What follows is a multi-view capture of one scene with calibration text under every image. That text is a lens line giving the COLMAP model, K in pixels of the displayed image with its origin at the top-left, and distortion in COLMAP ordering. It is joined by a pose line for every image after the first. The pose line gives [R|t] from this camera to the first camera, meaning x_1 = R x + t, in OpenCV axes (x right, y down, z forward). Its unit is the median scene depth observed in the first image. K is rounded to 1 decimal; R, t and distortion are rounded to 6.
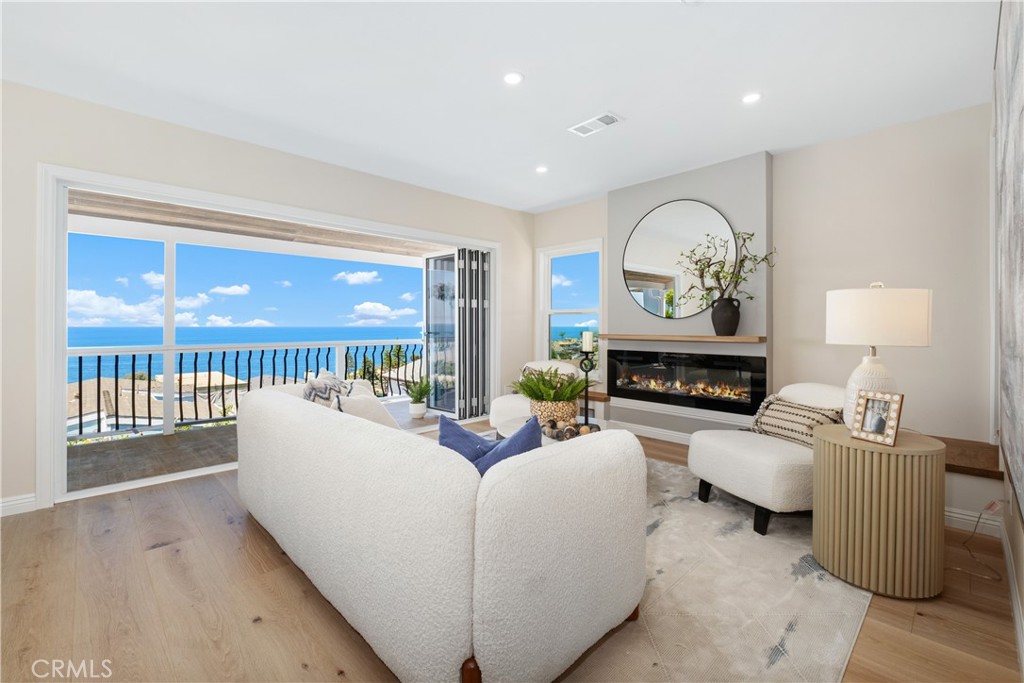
lens RADIAL K [[442.3, 0, 512.4], [0, 442.3, 326.2], [0, 0, 1]] dist [0.000864, -0.000512]
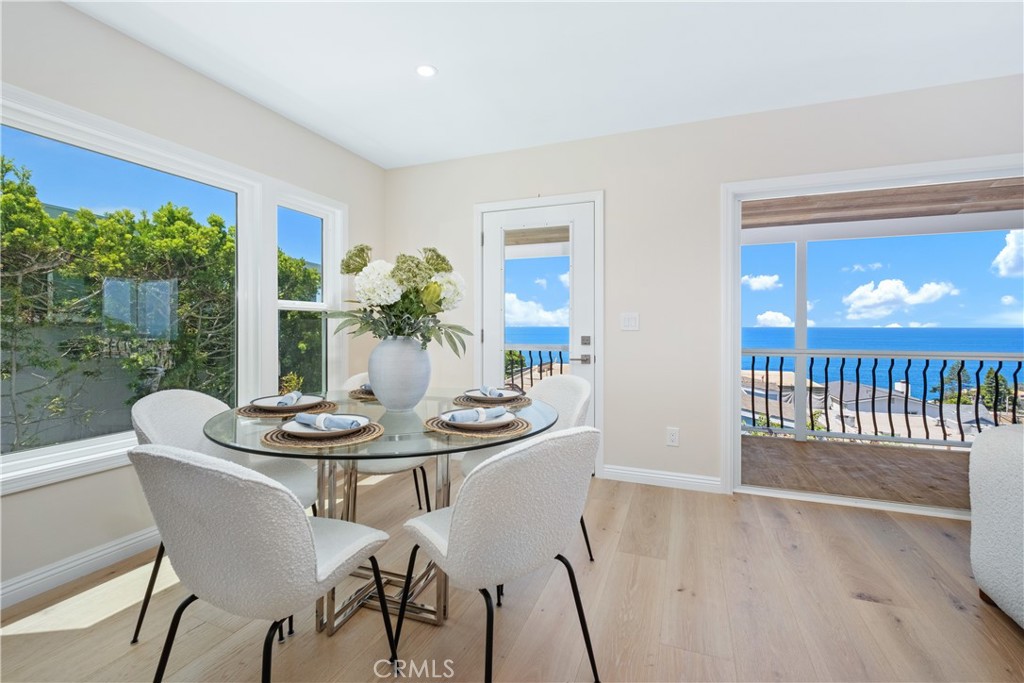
lens RADIAL K [[442.3, 0, 512.4], [0, 442.3, 326.2], [0, 0, 1]] dist [0.000864, -0.000512]
pose [[0.416016, 0.001316, -0.909356, -0.196920], [-0.001694, 0.999998, 0.000672, -0.006668], [0.909356, 0.001261, 0.416018, 0.033062]]
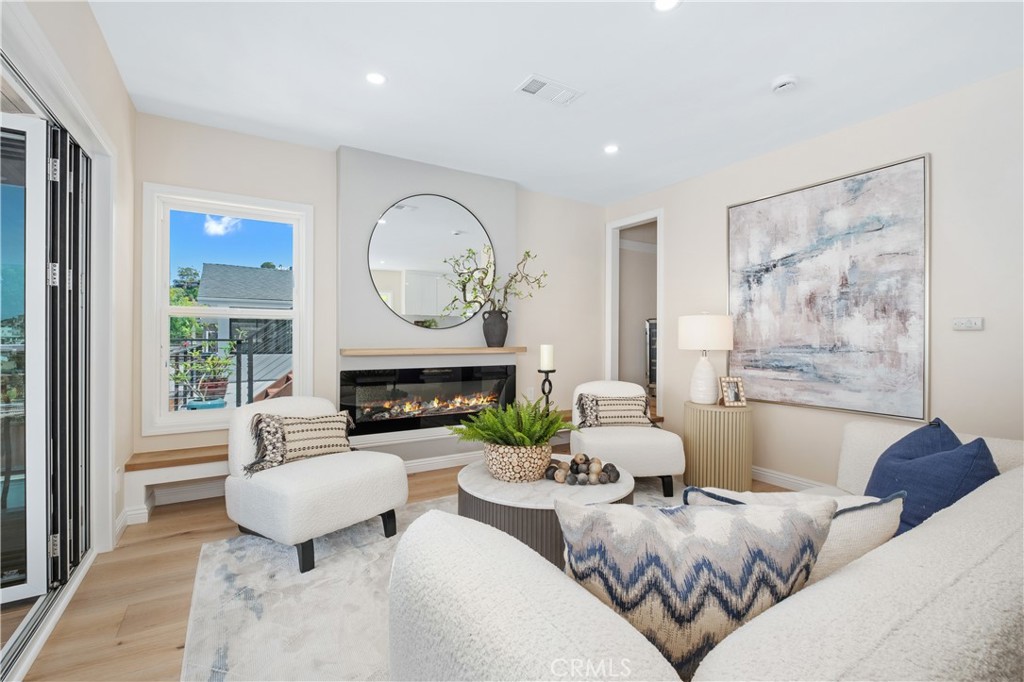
lens RADIAL K [[454.3, 0, 512.0], [0, 454.3, 341.0], [0, 0, 1]] dist [-0.001551, -0.000526]
pose [[0.217840, -0.009832, 0.975935, -0.546878], [-0.003066, 0.999937, 0.010758, -0.003743], [-0.975980, -0.005336, 0.217796, 0.745180]]
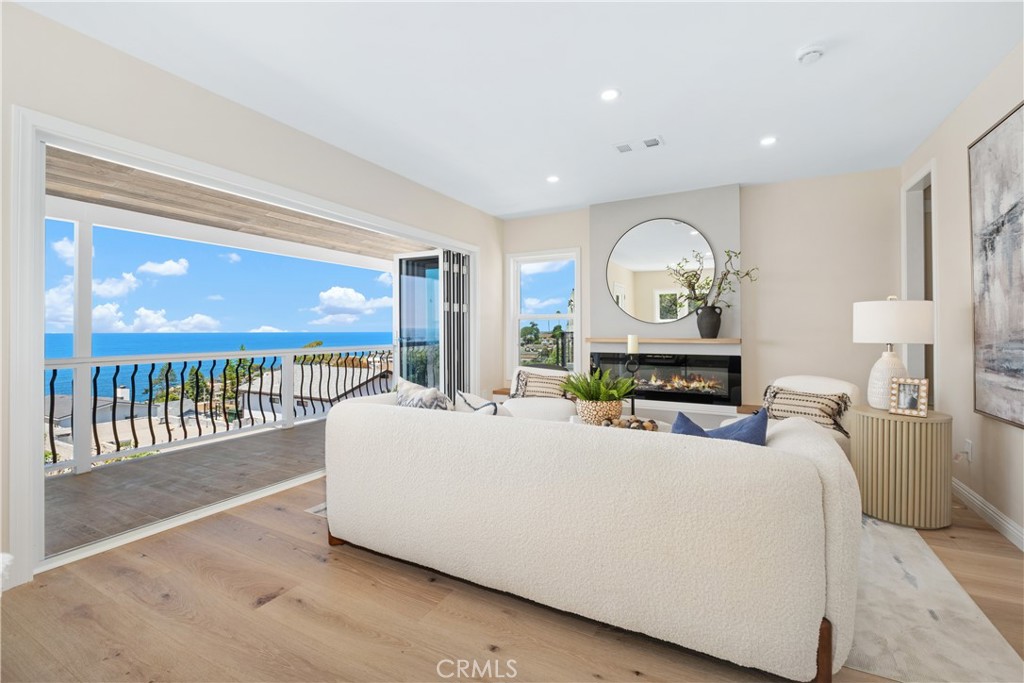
lens RADIAL K [[442.5, 0, 514.4], [0, 442.5, 329.6], [0, 0, 1]] dist [0.004939, -0.008583]
pose [[0.951226, -0.002364, 0.308485, -0.371935], [0.003579, 0.999988, -0.003372, 0.000797], [-0.308474, 0.004311, 0.951223, 0.049086]]
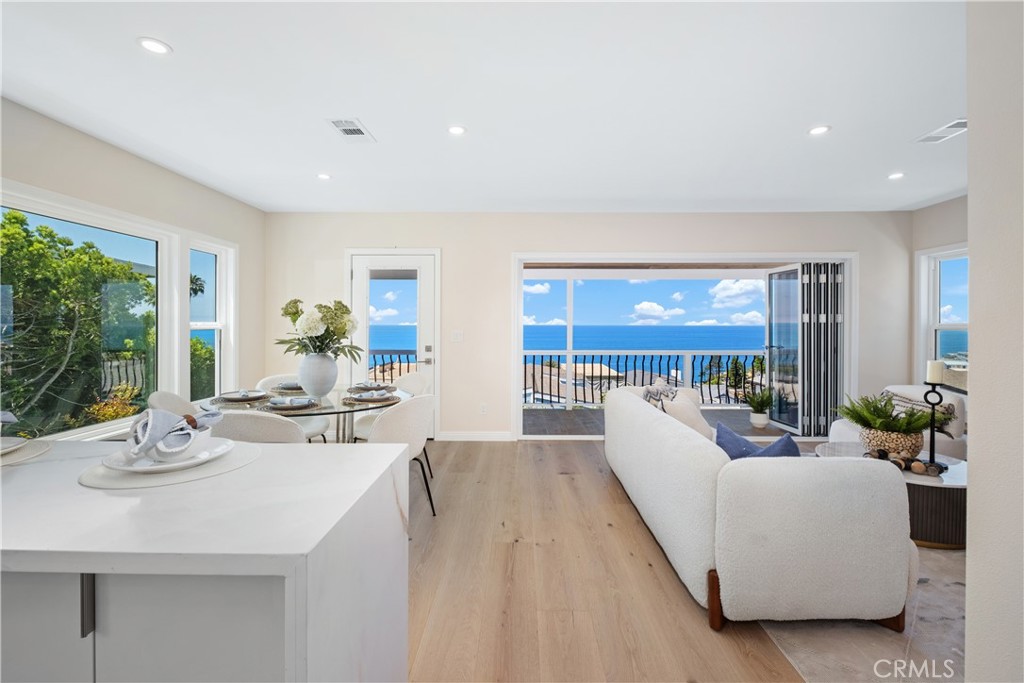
lens RADIAL K [[444.5, 0, 515.5], [0, 444.5, 326.0], [0, 0, 1]] dist [0.001084, -0.000251]
pose [[0.709874, 0.004786, -0.704312, 0.170059], [-0.002823, 0.999988, 0.003950, -0.051551], [0.704323, -0.000816, 0.709880, -0.218645]]
